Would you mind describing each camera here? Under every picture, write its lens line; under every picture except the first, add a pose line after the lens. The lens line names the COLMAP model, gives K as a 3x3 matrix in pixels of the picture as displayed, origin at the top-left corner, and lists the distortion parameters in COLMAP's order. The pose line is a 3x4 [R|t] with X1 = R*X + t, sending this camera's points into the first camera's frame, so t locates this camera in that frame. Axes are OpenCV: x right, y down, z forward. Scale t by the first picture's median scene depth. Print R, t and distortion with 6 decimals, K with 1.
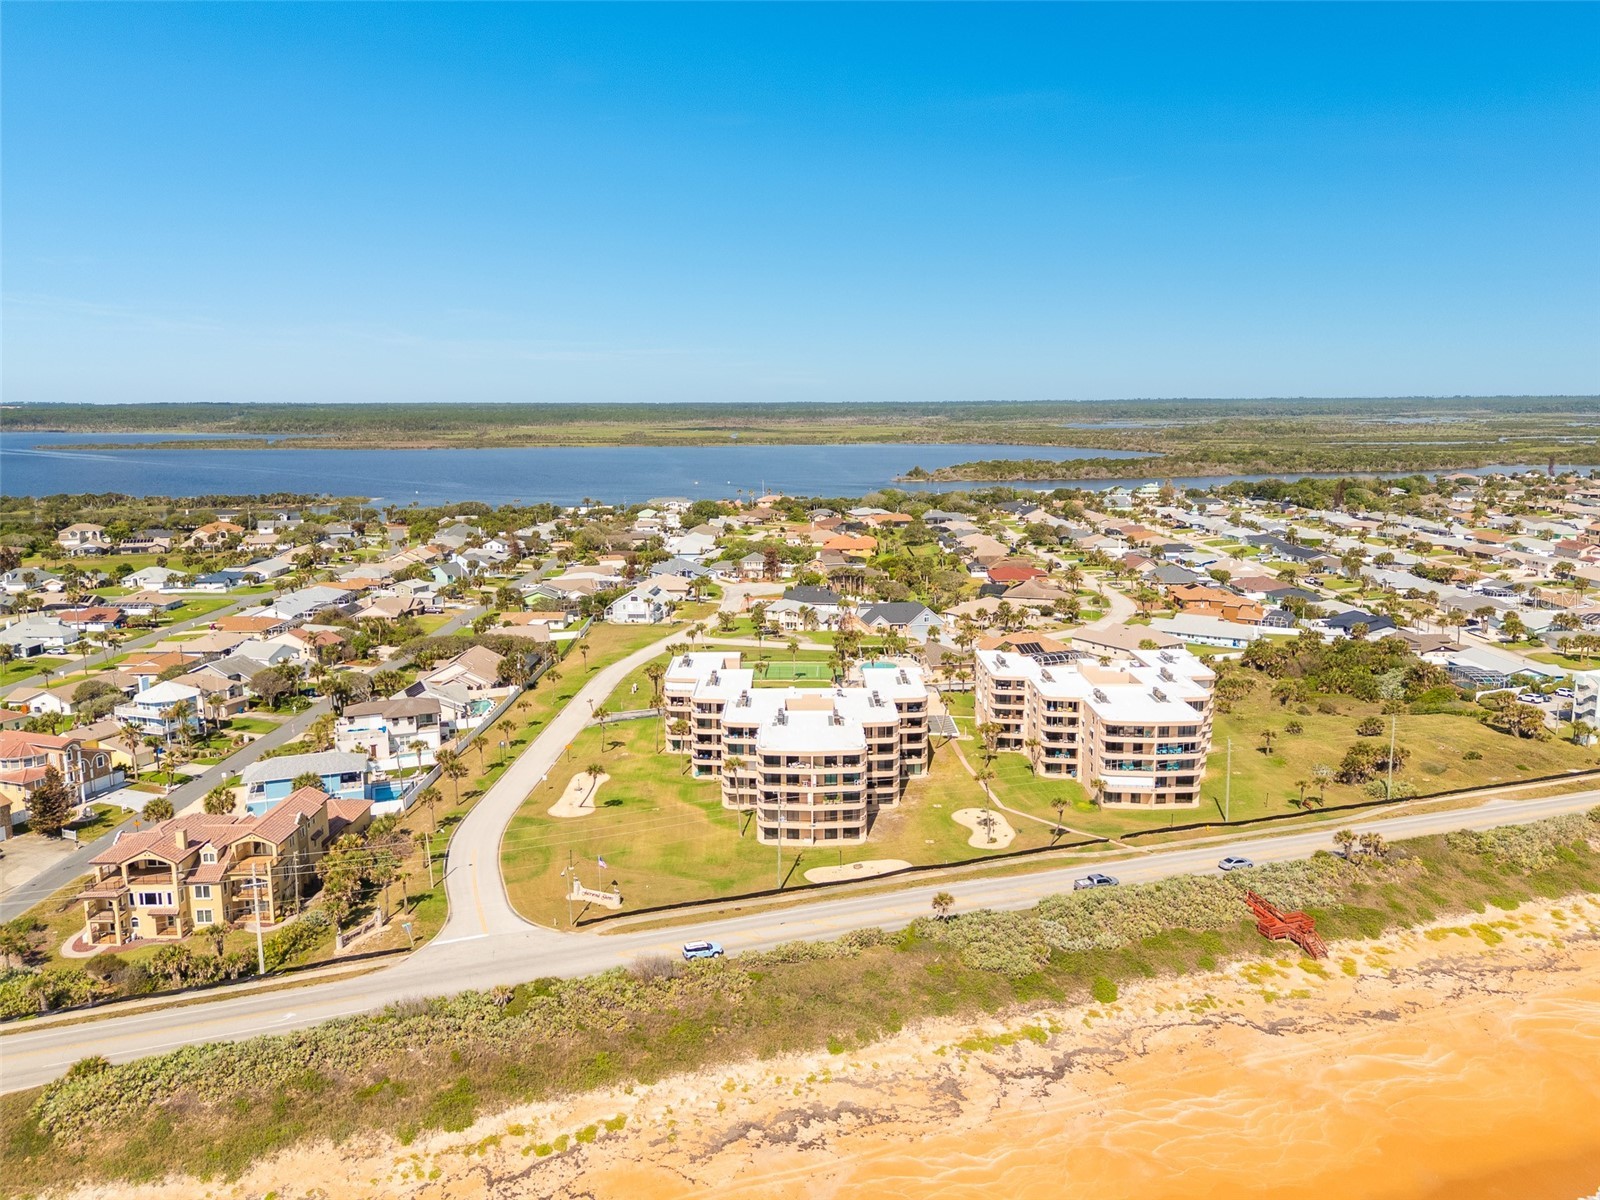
lens RADIAL K [[1177.7, 0, 800.0], [0, 1177.7, 600.0], [0, 0, 1]] dist [0.080531, -0.068666]
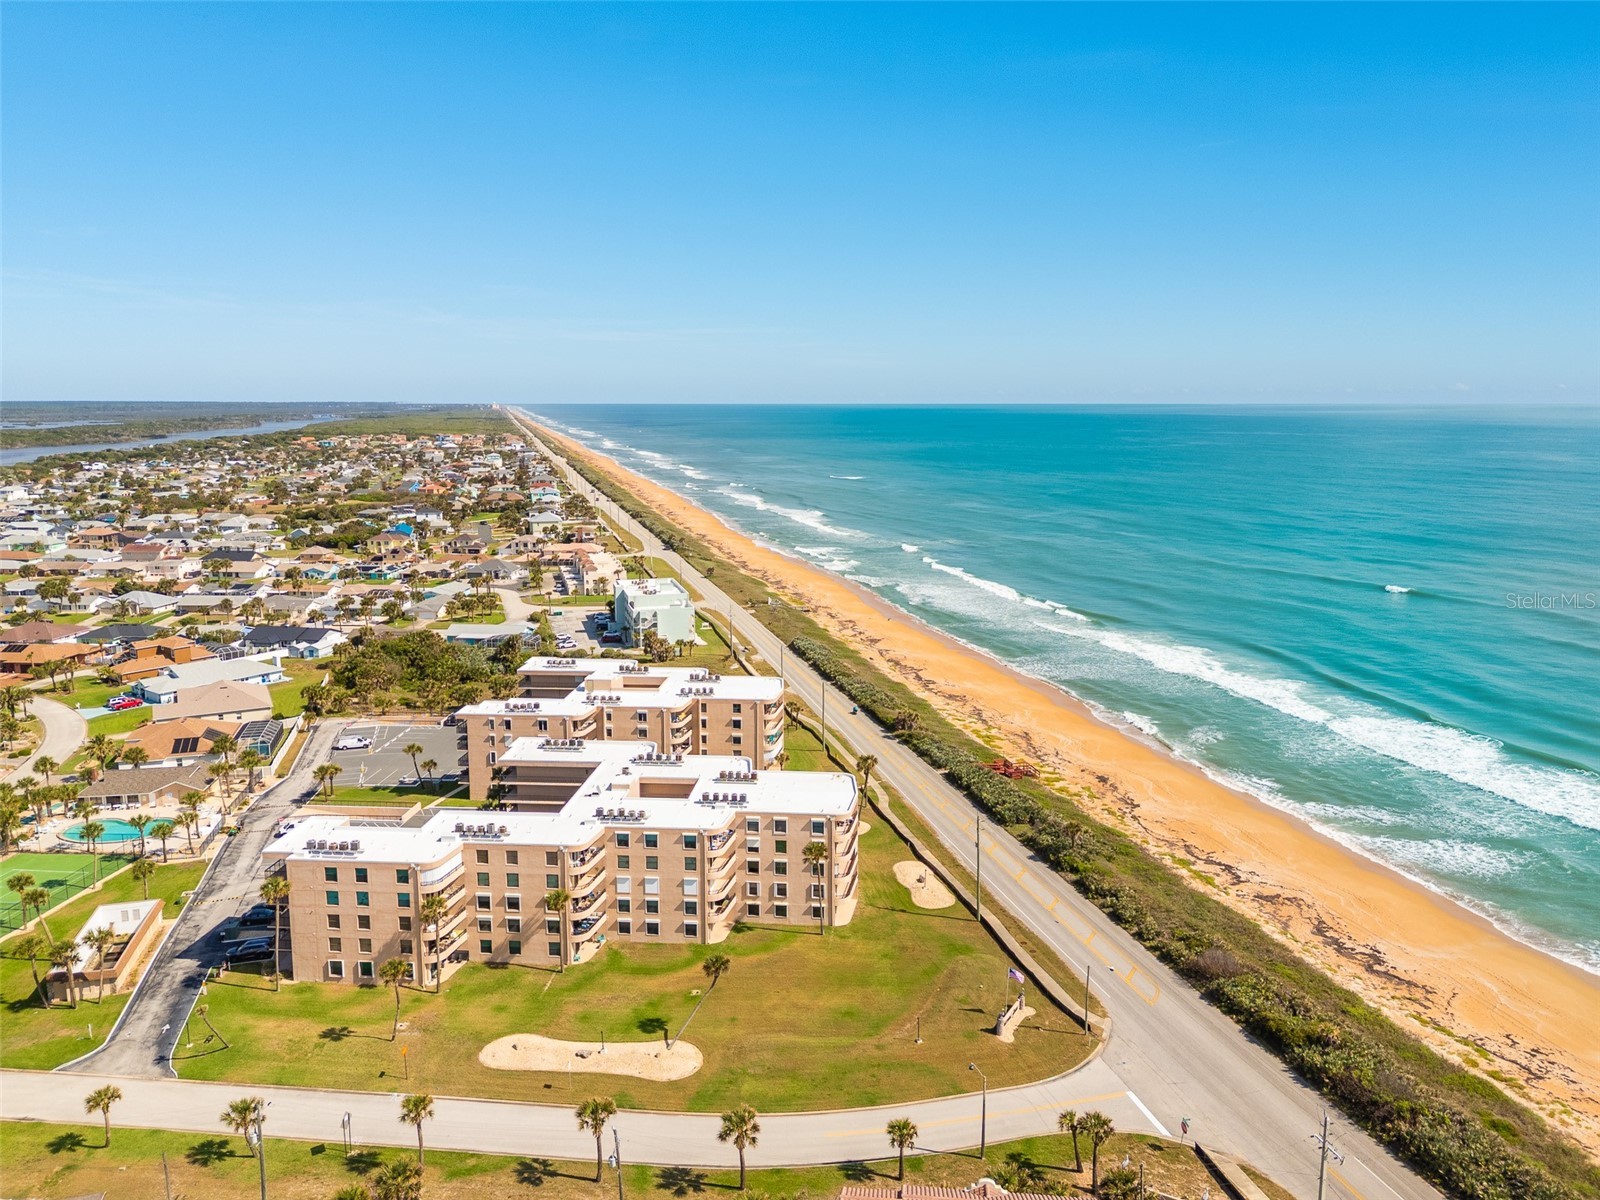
lens RADIAL K [[1177.7, 0, 800.0], [0, 1177.7, 600.0], [0, 0, 1]] dist [0.080531, -0.068666]
pose [[0.088945, -0.166386, 0.982041, -0.834211], [0.172837, 0.973570, 0.149297, -0.154359], [-0.980926, 0.156454, 0.115352, 0.900450]]
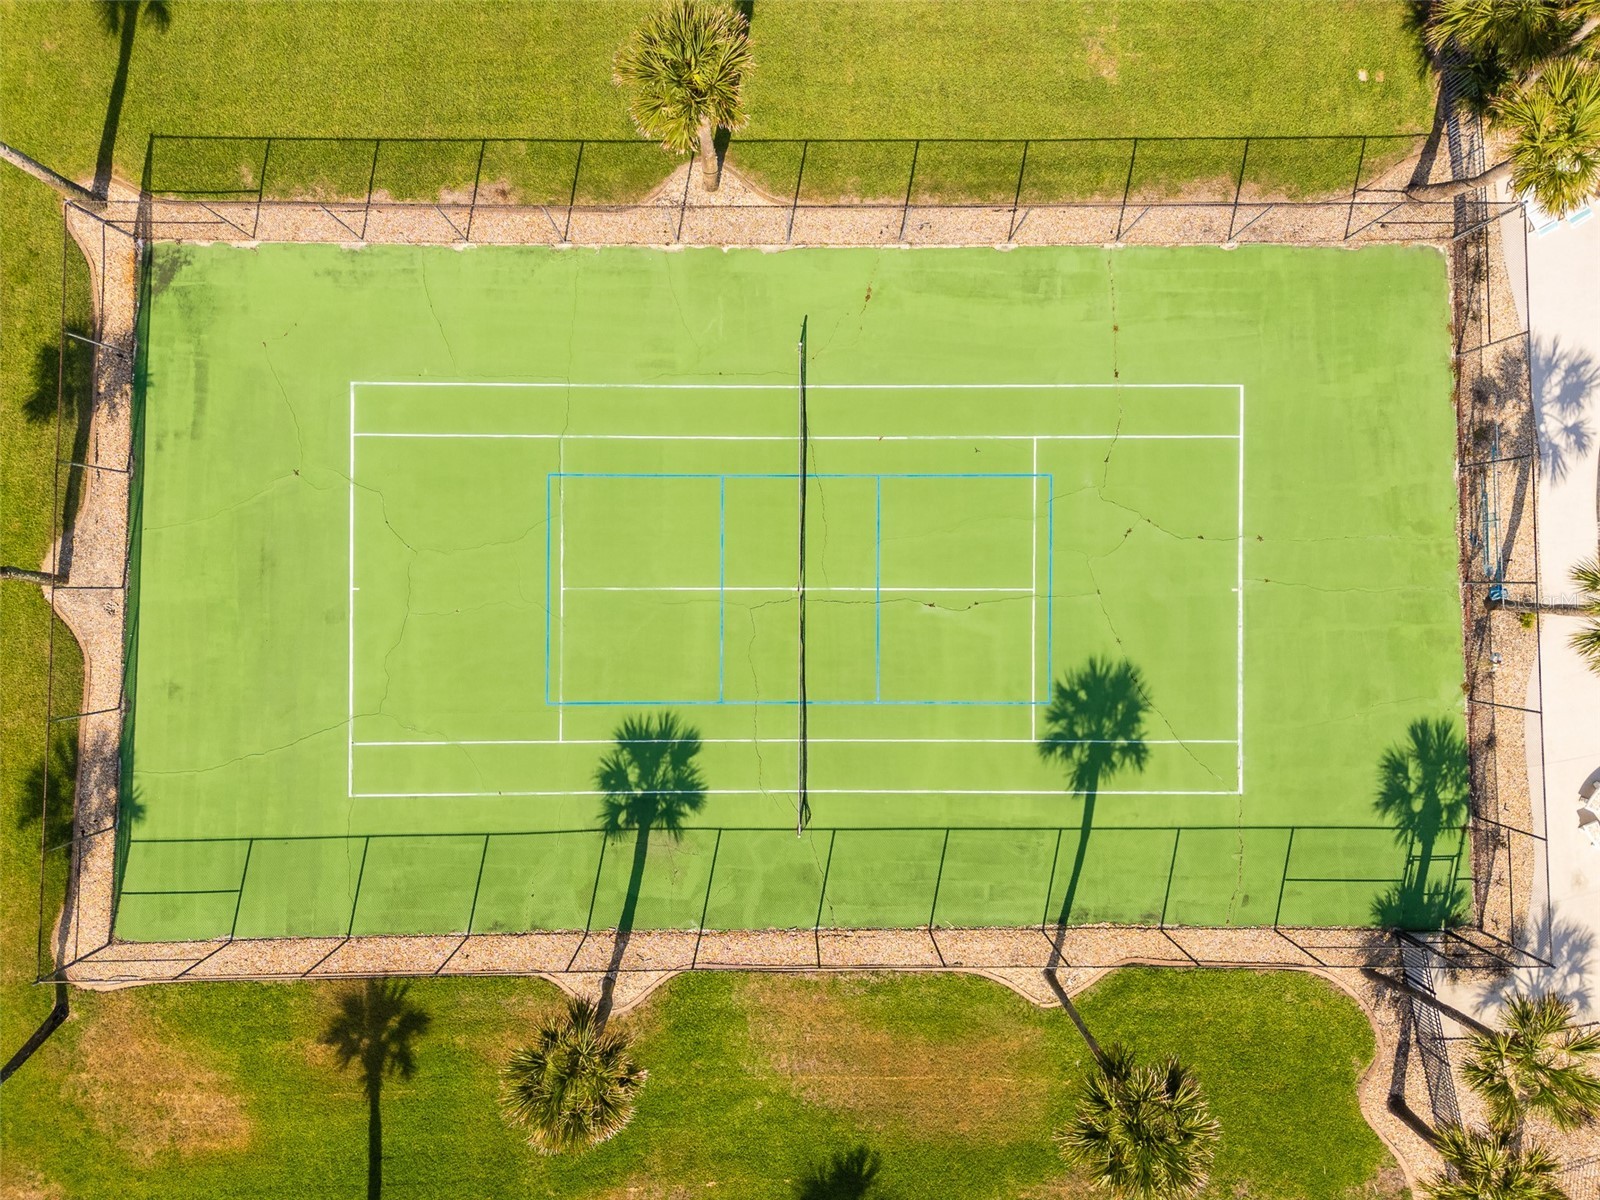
lens RADIAL K [[1119.5, 0, 736.8], [0, 1119.5, 549.7], [0, 0, 1]] dist [0.134899, -0.134718]
pose [[0.998727, -0.045695, 0.021381, -0.056726], [-0.014133, 0.153432, 0.988058, -0.084831], [-0.048429, -0.987102, 0.152591, 1.624140]]
